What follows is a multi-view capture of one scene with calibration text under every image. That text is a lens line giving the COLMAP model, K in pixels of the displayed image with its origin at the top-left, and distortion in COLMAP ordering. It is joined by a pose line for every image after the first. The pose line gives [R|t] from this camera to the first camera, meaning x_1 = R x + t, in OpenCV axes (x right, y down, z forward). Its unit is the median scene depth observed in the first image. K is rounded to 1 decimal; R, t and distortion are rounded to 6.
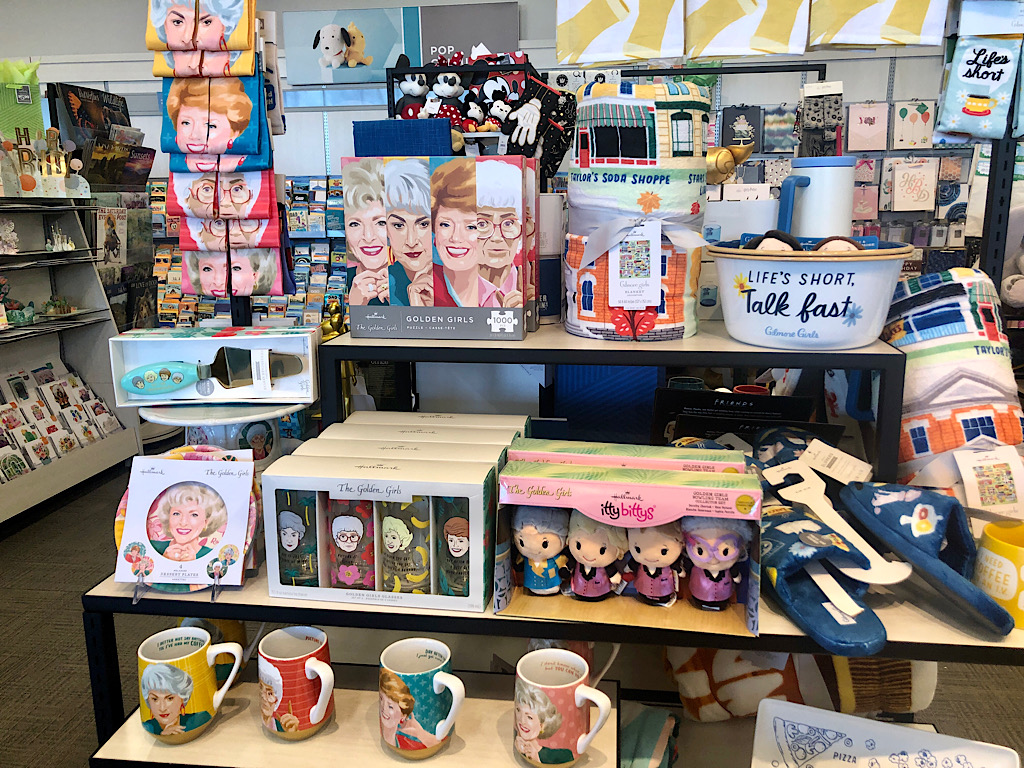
lens RADIAL K [[834.2, 0, 512.6], [0, 834.2, 381.6], [0, 0, 1]] dist [0.005175, 0.005905]
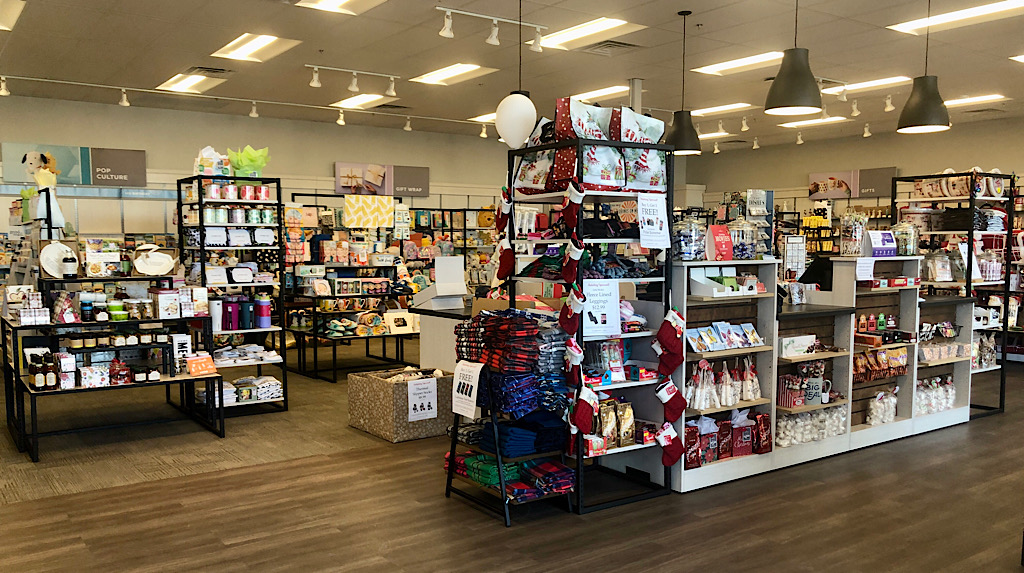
lens RADIAL K [[840.1, 0, 511.0], [0, 840.1, 288.7], [0, 0, 1]] dist [0.001613, 0.000072]
pose [[0.727683, -0.026654, 0.685395, -1.087226], [0.143129, 0.983148, -0.113727, 0.320782], [-0.670814, 0.180857, 0.719235, -1.402598]]
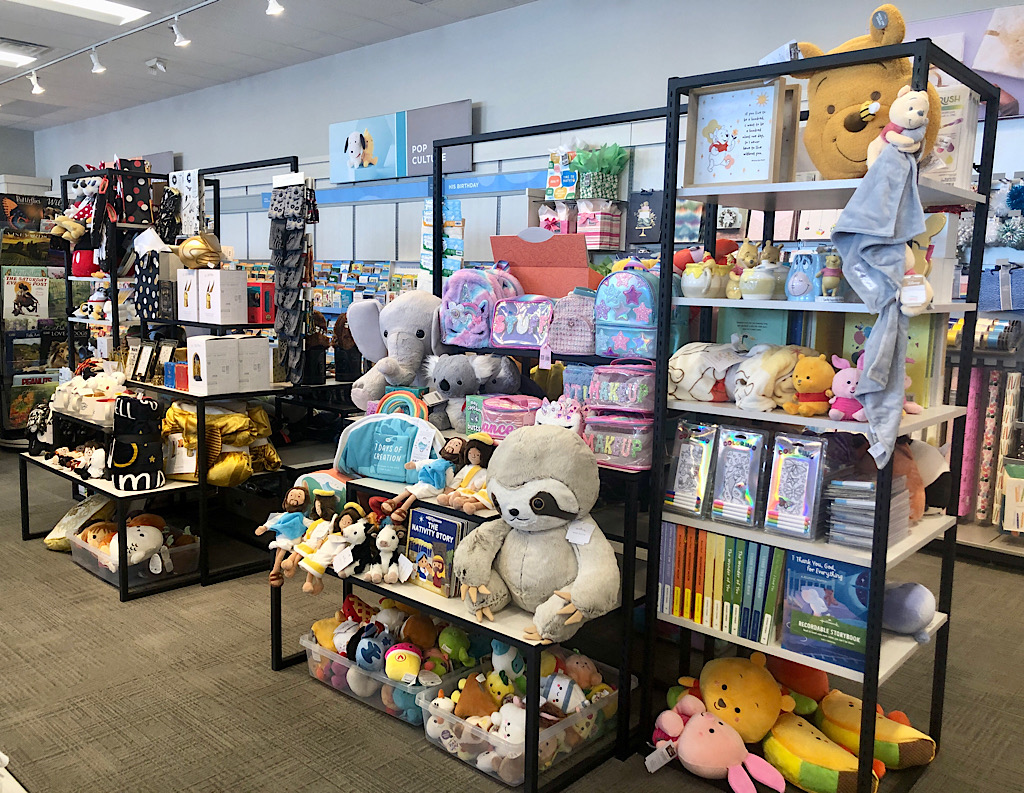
lens RADIAL K [[872.0, 0, 509.7], [0, 872.0, 397.8], [0, 0, 1]] dist [0.004757, -0.002326]
pose [[0.814805, 0.107725, -0.569639, 1.041393], [-0.158949, 0.986443, -0.040811, -0.075121], [0.557520, 0.123796, 0.820881, 0.264875]]
